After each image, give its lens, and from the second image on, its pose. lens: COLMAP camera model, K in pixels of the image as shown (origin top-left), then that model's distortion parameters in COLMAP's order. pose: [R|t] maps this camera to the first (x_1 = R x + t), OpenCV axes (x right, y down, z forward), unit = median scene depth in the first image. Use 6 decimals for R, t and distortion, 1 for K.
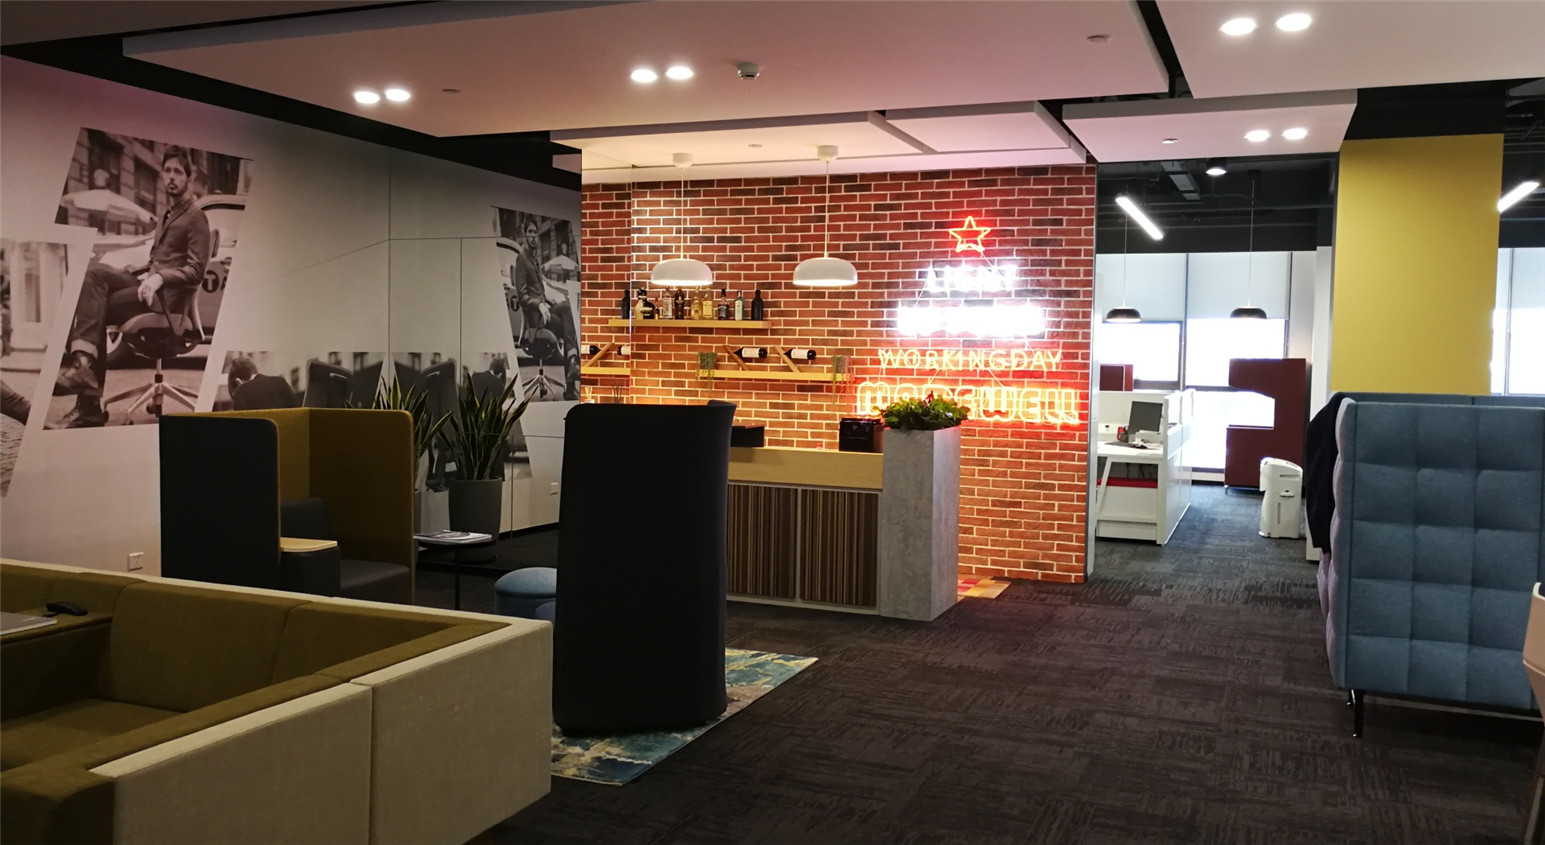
lens RADIAL K [[1256.6, 0, 768.4], [0, 1256.6, 430.9], [0, 0, 1]] dist [0.003922, 0.001175]
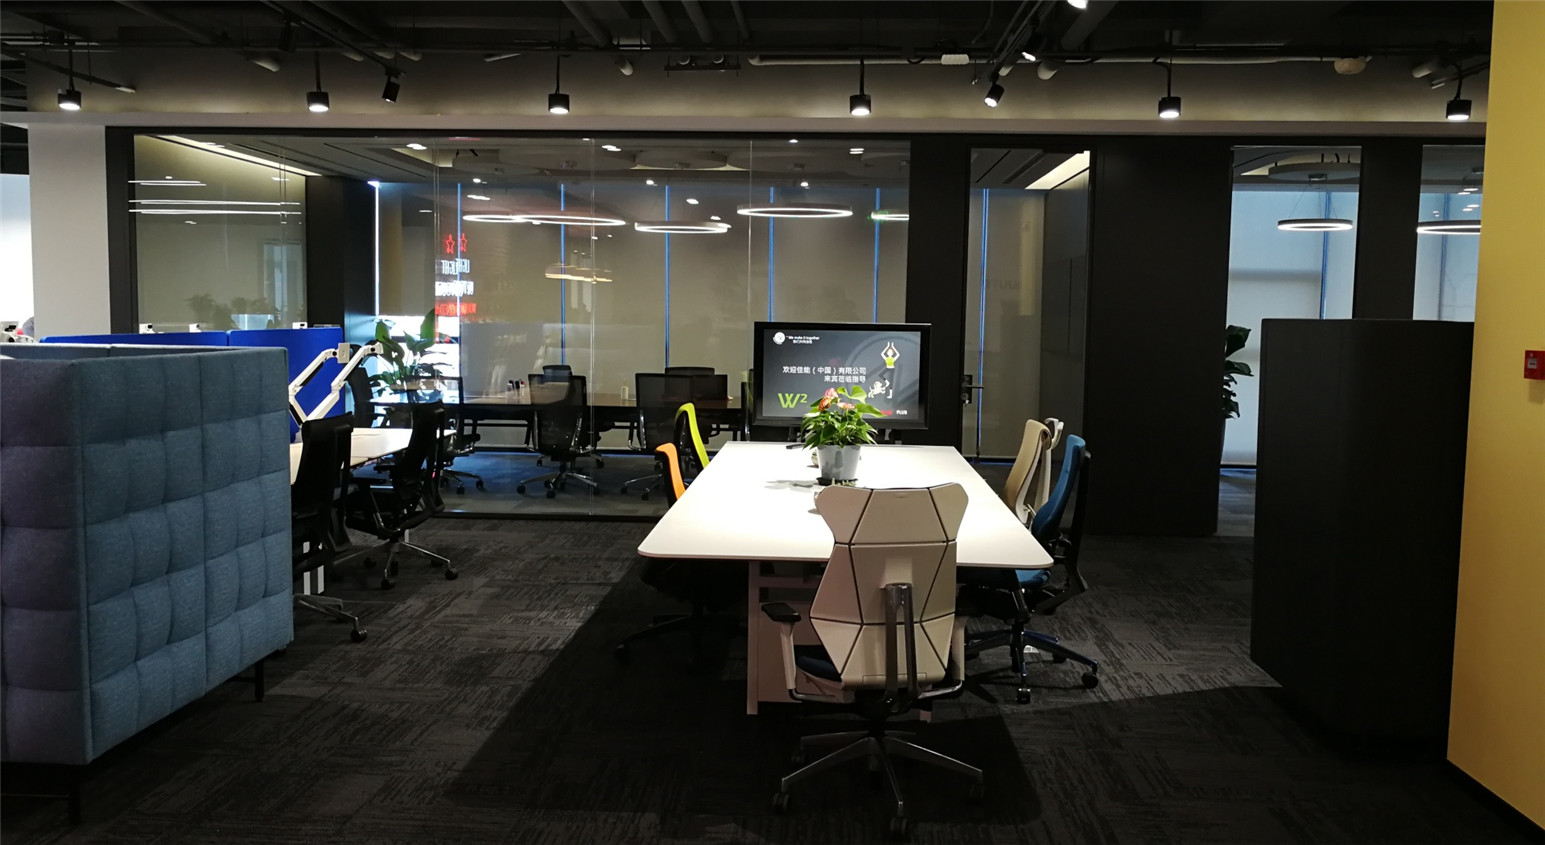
lens RADIAL K [[1256.6, 0, 768.4], [0, 1256.6, 430.9], [0, 0, 1]] dist [0.003922, 0.001175]
pose [[-0.327557, -0.107948, 0.938645, -0.330593], [0.039819, 0.990992, 0.127864, -0.059195], [-0.943992, 0.079259, -0.320308, 0.881072]]
